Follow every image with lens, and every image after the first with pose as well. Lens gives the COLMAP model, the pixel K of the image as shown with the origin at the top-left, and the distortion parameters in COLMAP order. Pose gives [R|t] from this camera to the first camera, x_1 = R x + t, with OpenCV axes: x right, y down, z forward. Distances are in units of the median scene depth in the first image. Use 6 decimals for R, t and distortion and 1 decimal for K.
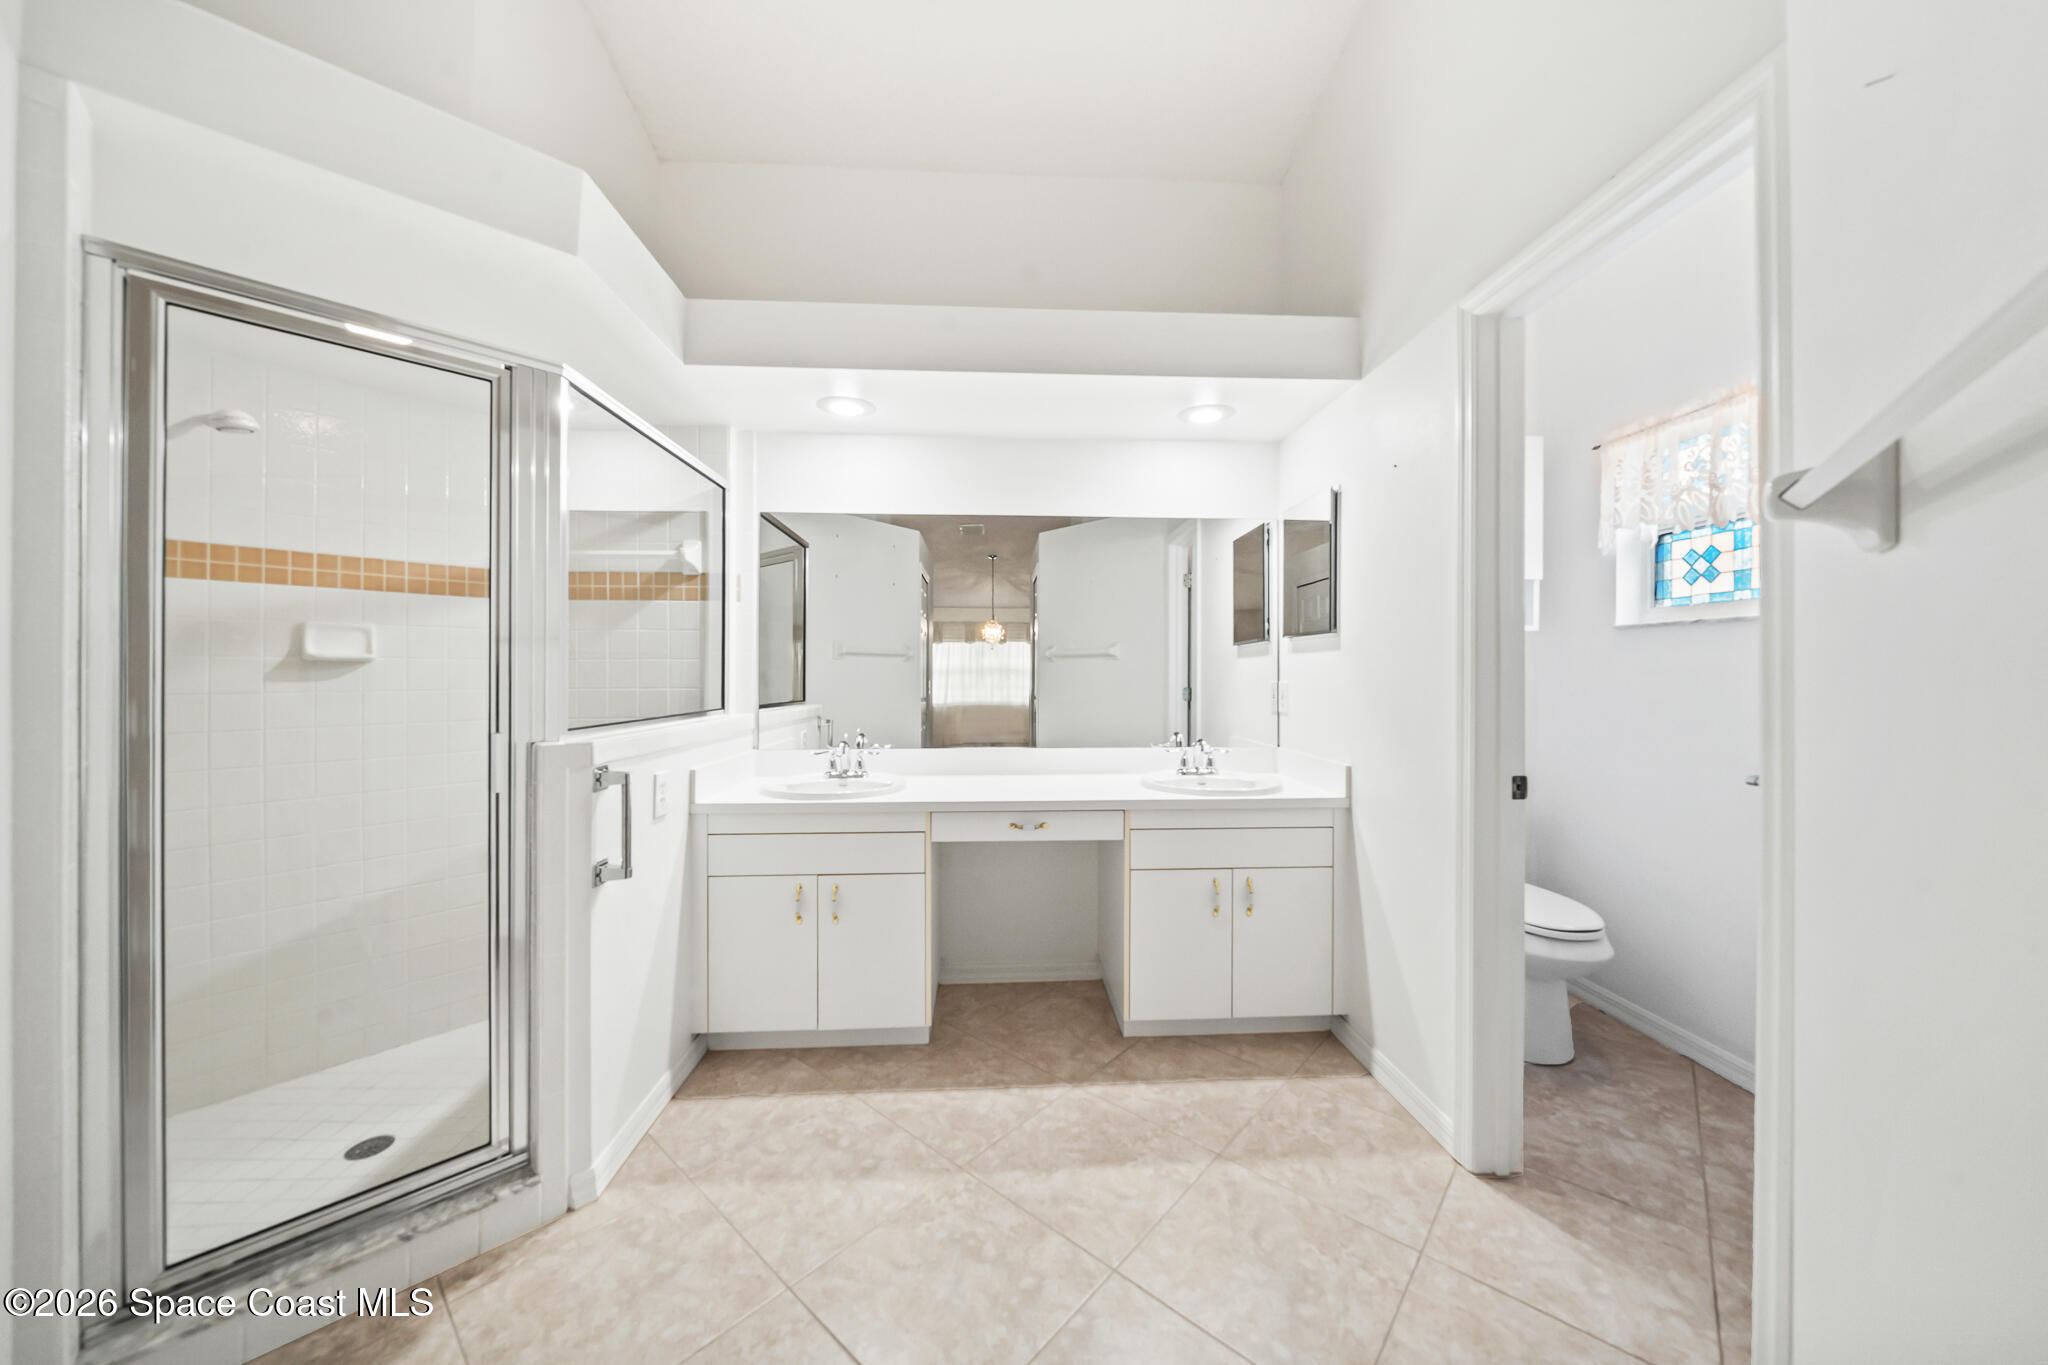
lens RADIAL K [[703.1, 0, 1025.5], [0, 703.1, 675.4], [0, 0, 1]] dist [-0.000626, 0.000125]
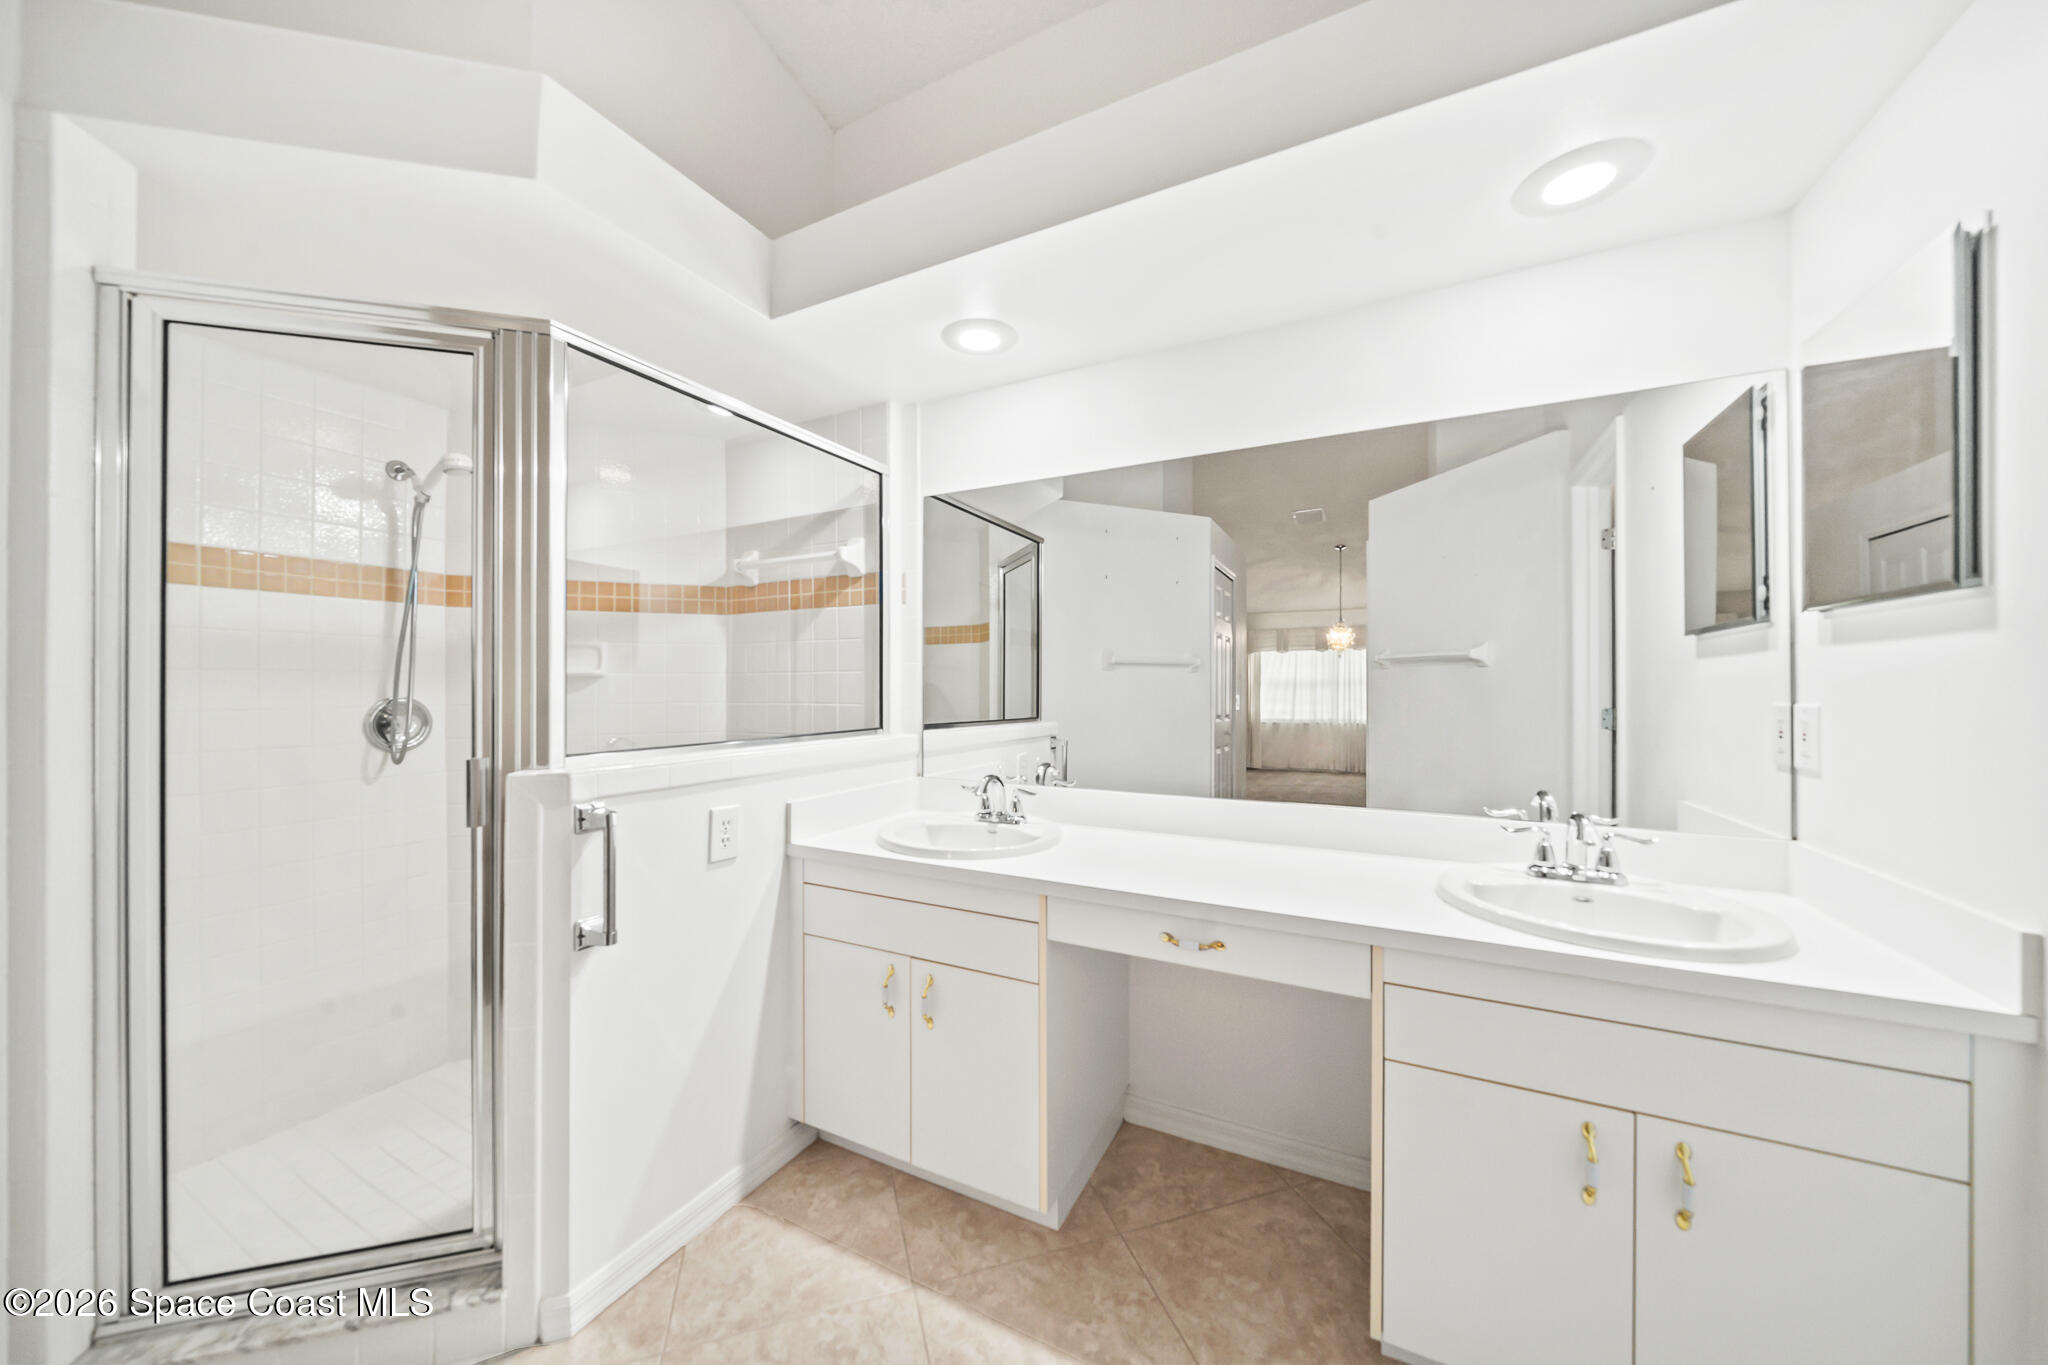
lens RADIAL K [[694.7, 0, 1023.5], [0, 694.7, 683.2], [0, 0, 1]] dist [-0.005000, 0.000027]
pose [[0.865722, -0.002792, -0.500517, 0.169241], [-0.000543, 0.999979, -0.006518, -0.003011], [0.500525, 0.005914, 0.865702, 0.395030]]
